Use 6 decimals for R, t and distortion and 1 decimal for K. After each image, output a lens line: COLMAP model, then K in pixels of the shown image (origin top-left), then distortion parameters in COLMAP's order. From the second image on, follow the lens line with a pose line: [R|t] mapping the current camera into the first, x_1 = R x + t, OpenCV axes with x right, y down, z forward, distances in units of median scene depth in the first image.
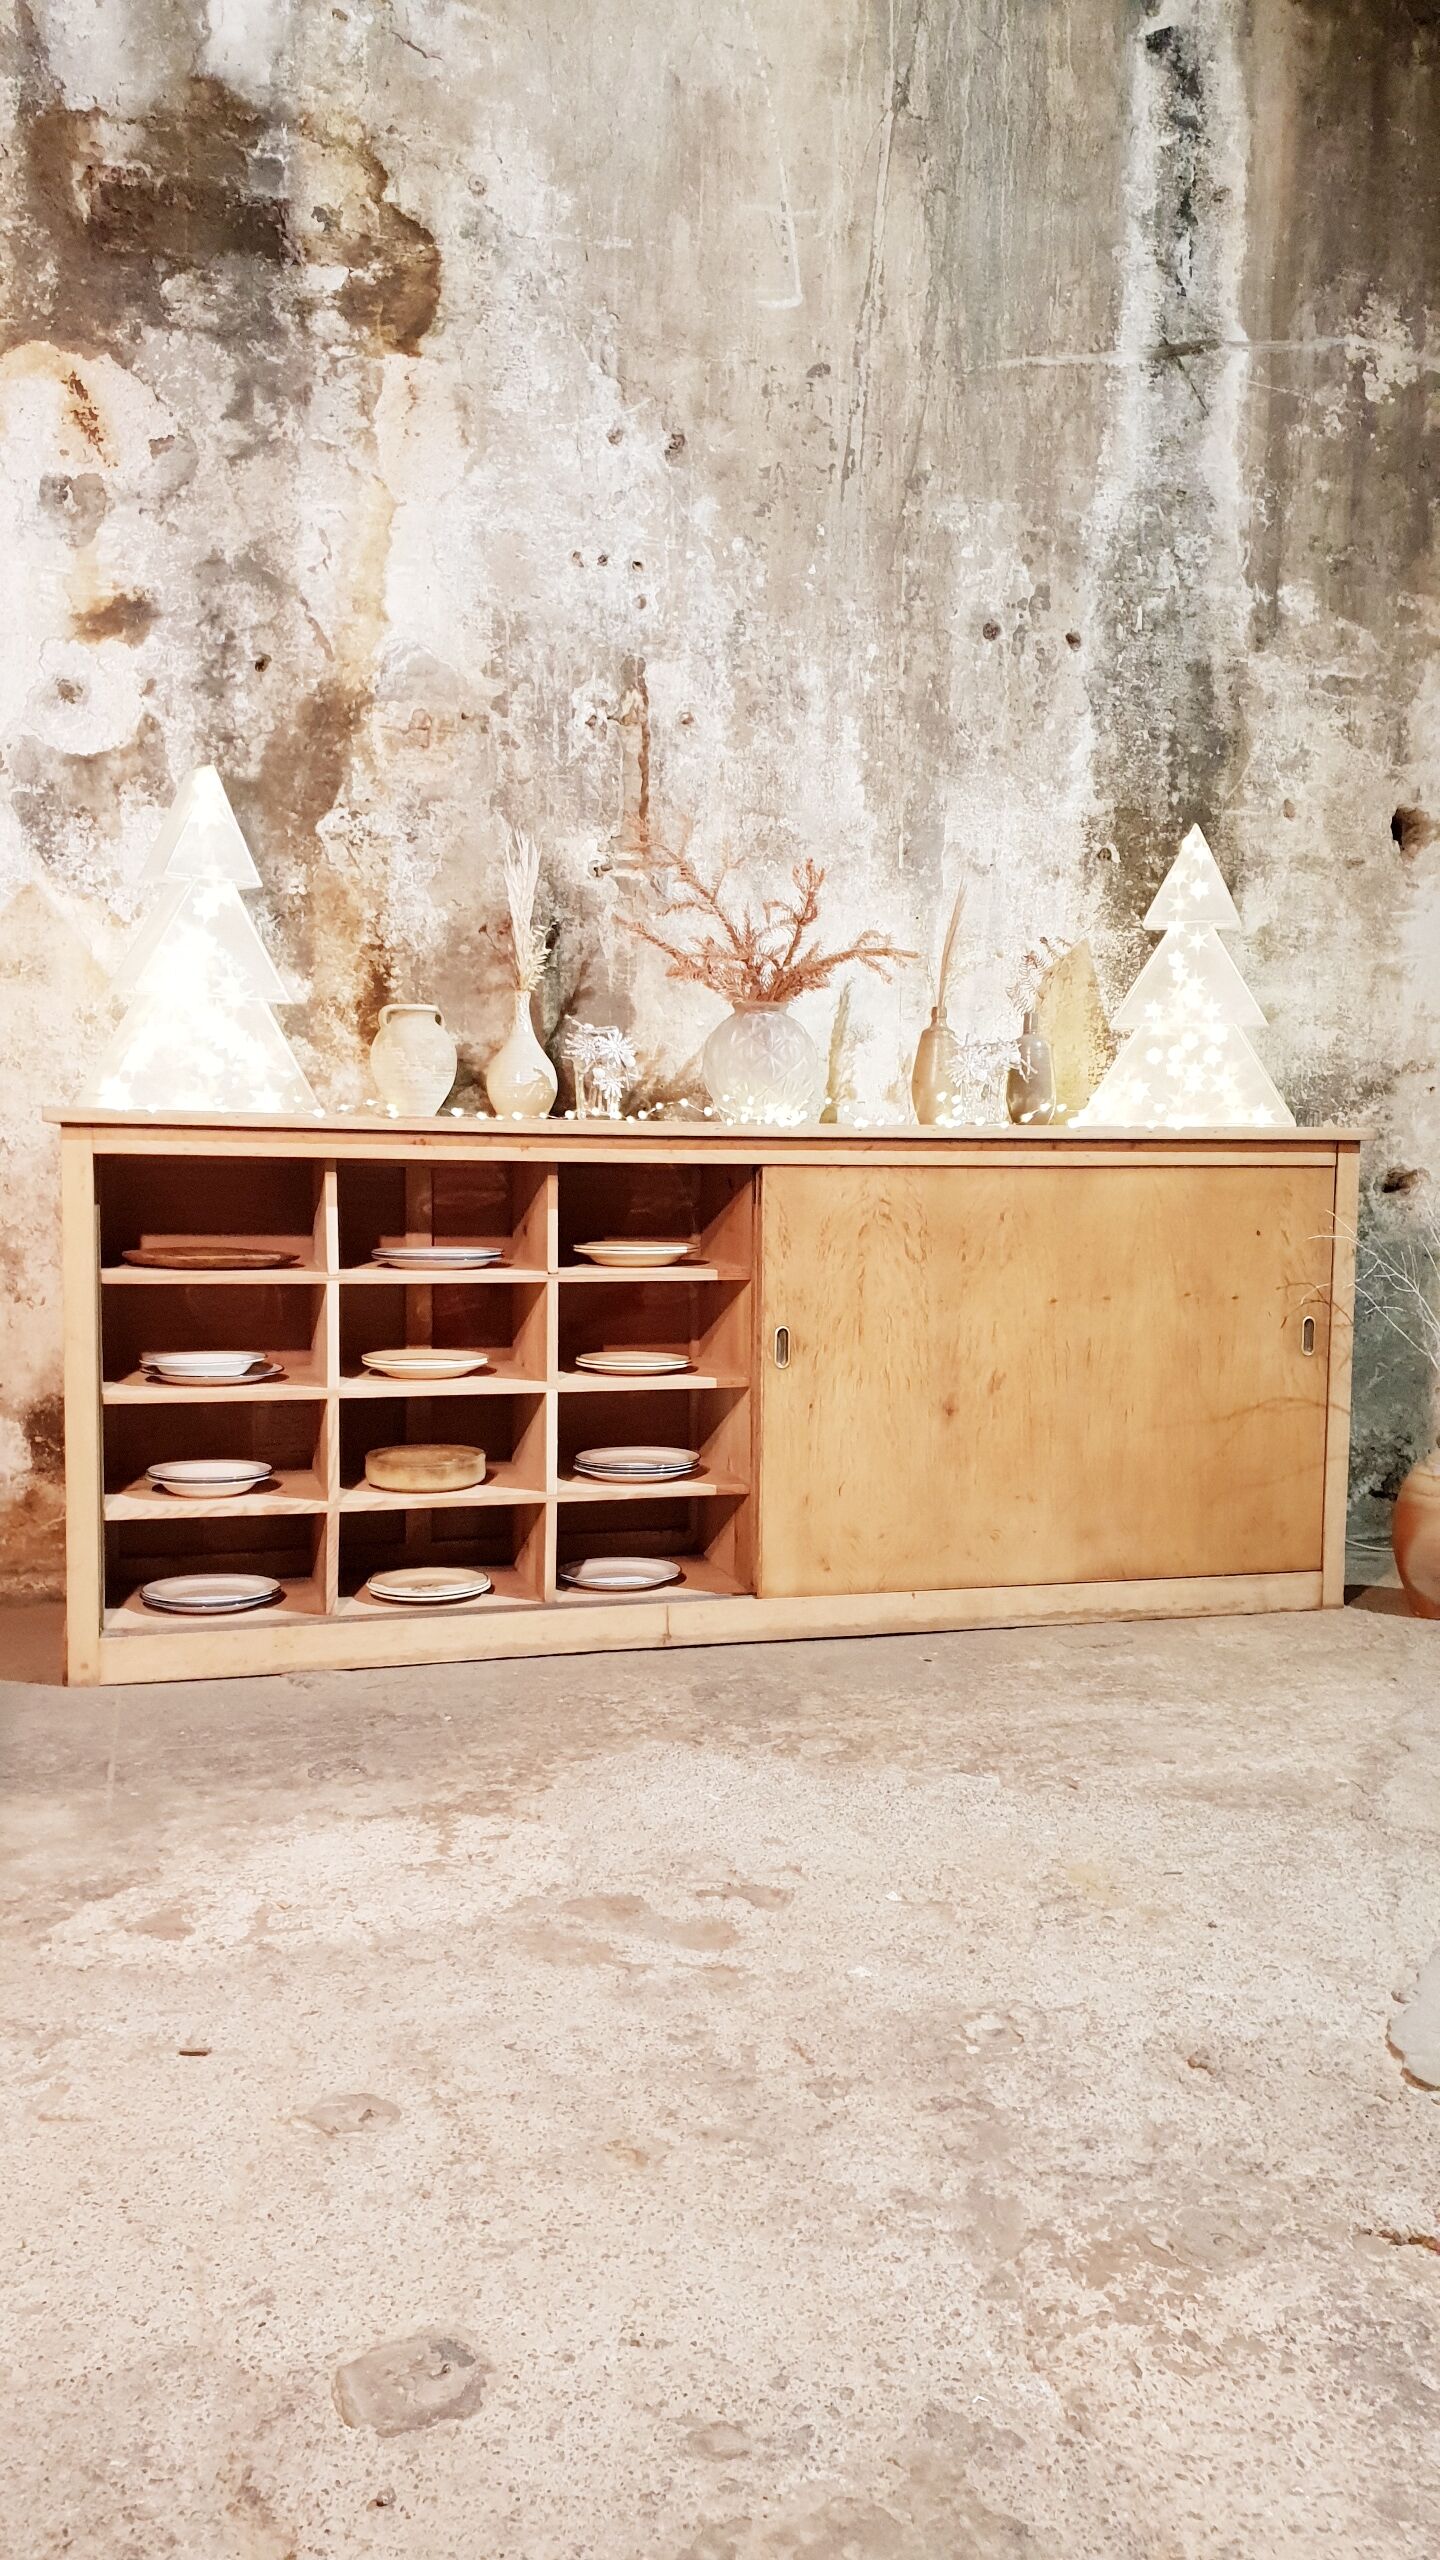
lens RADIAL K [[1993.1, 0, 752.6], [0, 1993.1, 1297.9], [0, 0, 1]] dist [0.005050, 0.007235]
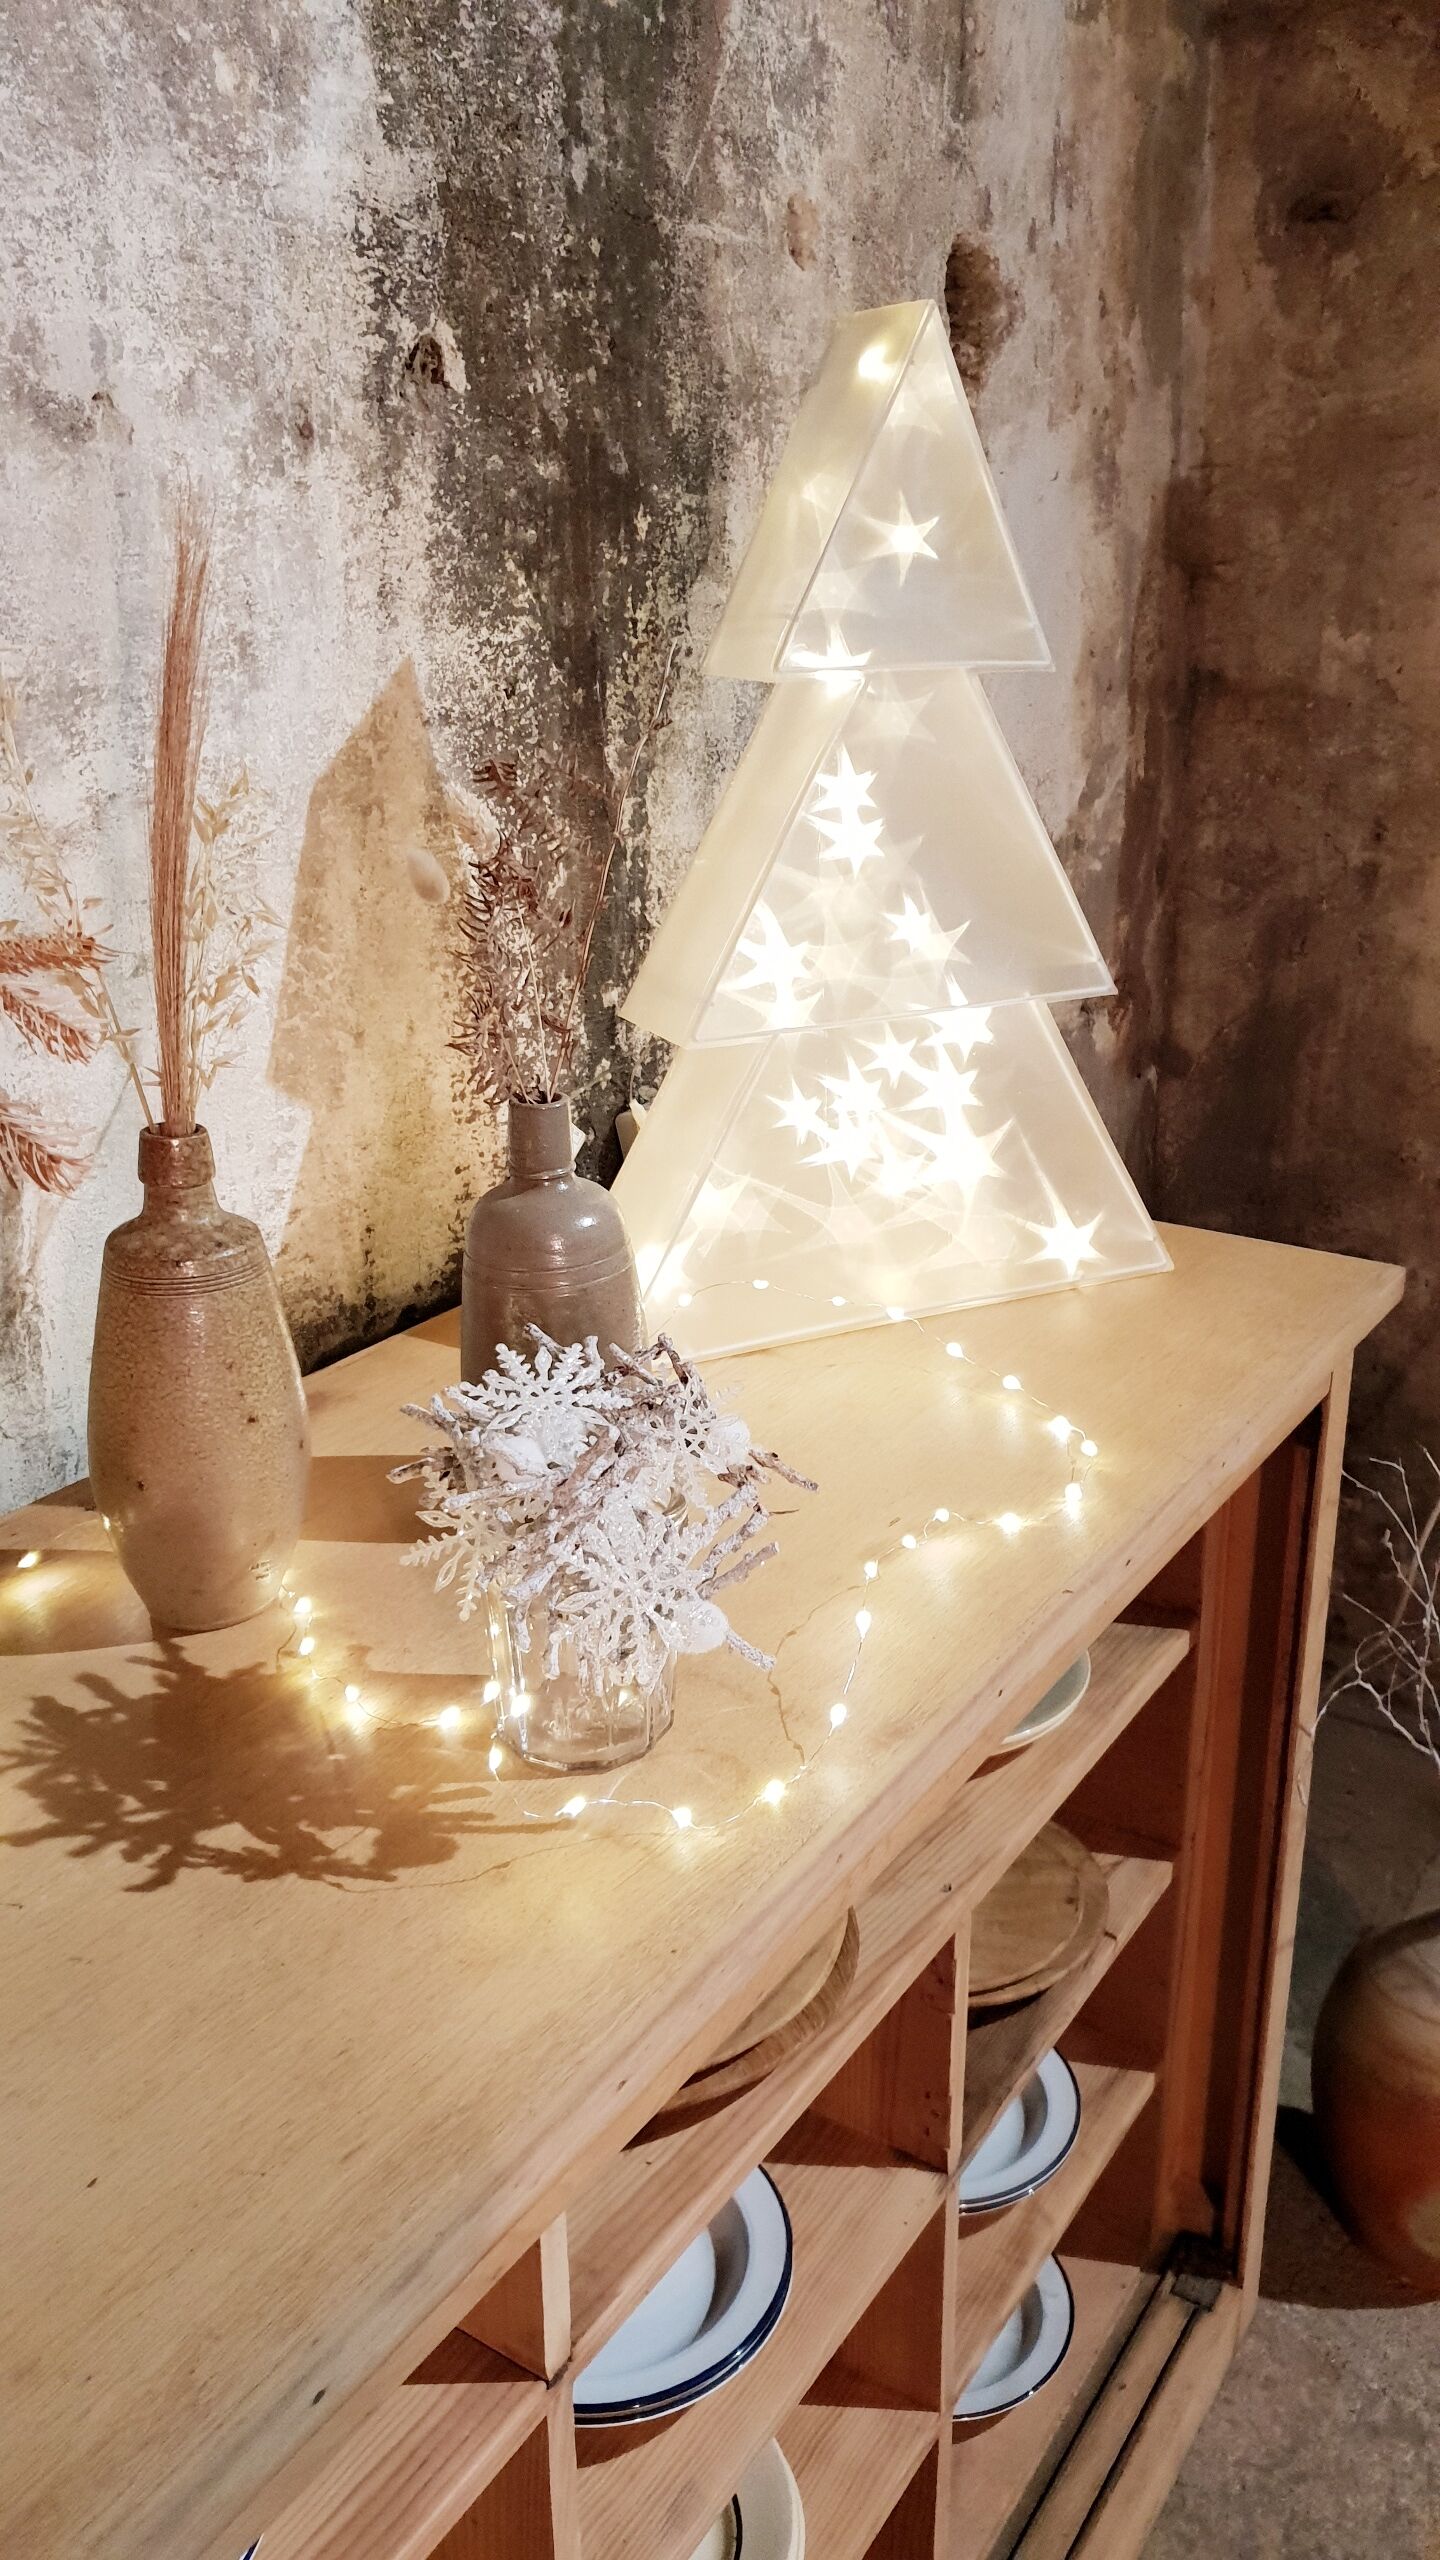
lens RADIAL K [[1993.1, 0, 746.4], [0, 1993.1, 1279.0], [0, 0, 1]] dist [0.005050, 0.007235]
pose [[0.762922, -0.241939, 0.599513, 0.006019], [0.071655, 0.953266, 0.293513, -0.192359], [-0.642507, -0.180970, 0.744603, 0.791704]]
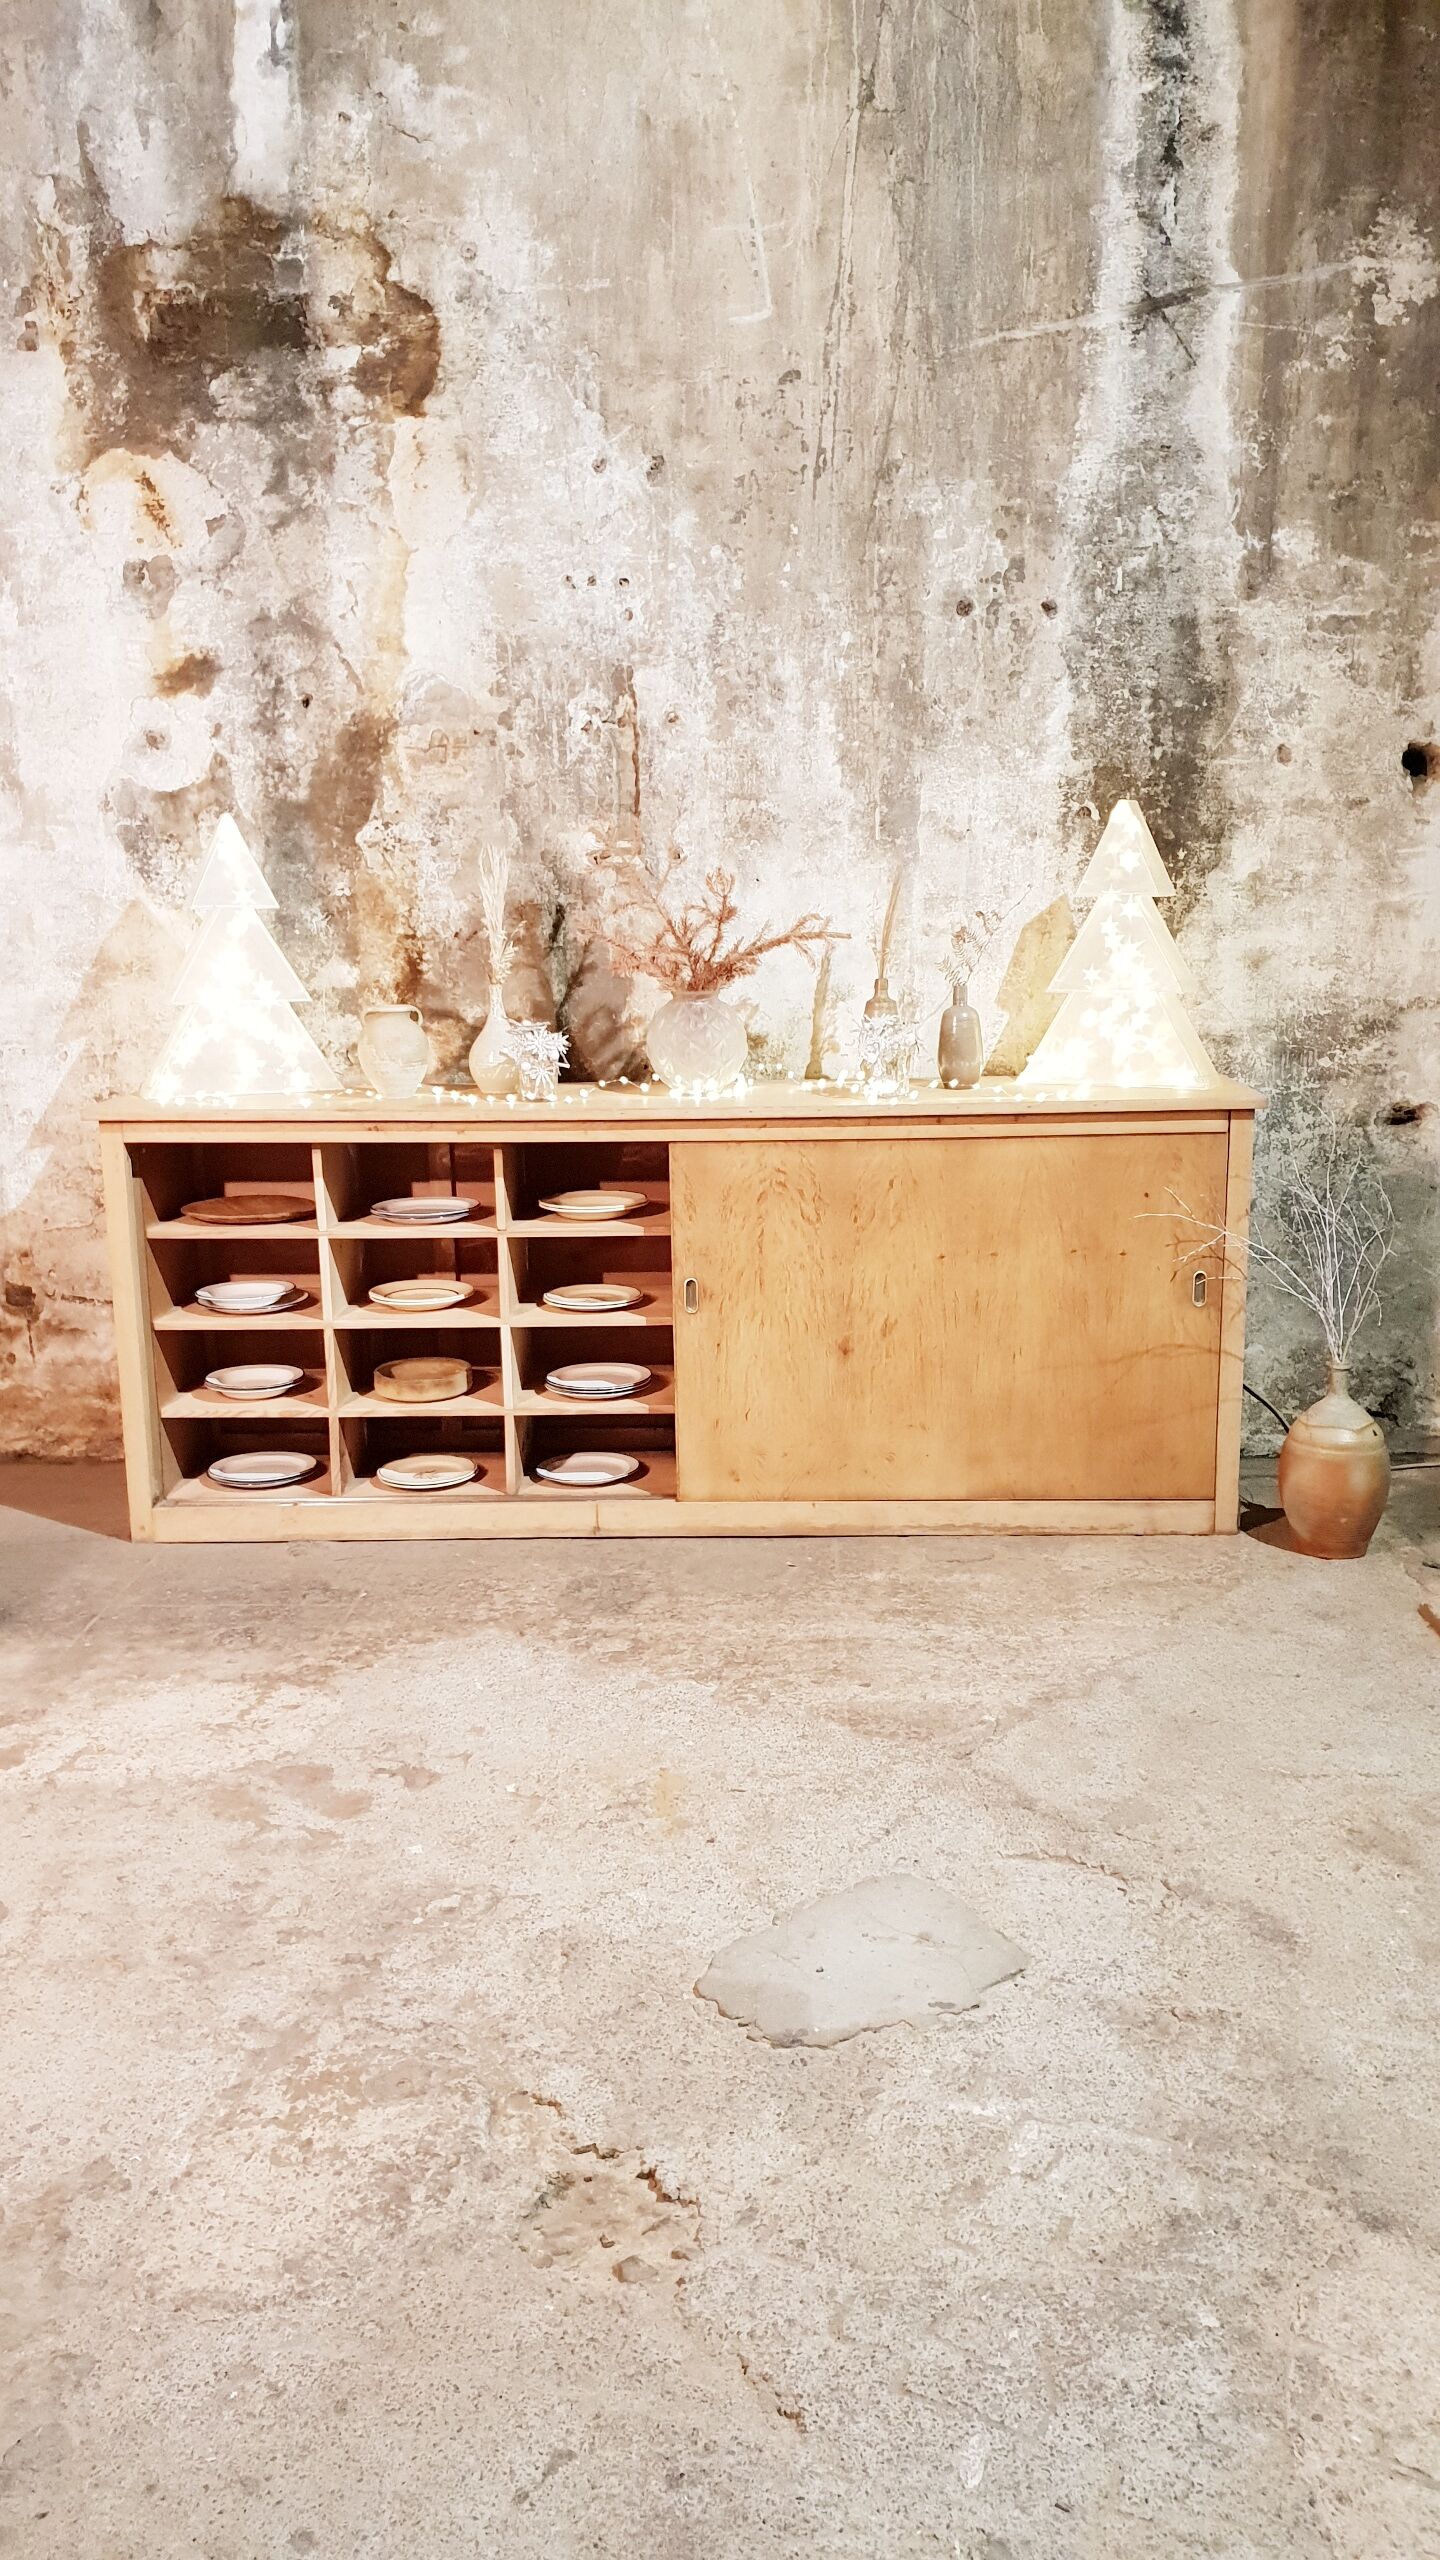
lens RADIAL K [[1993.1, 0, 765.6], [0, 1993.1, 1300.5], [0, 0, 1]] dist [0.005050, 0.007235]
pose [[0.953961, 0.038915, -0.297396, 0.369213], [0.000700, 0.991255, 0.131956, -0.115128], [0.299931, -0.126090, 0.945591, -0.087885]]
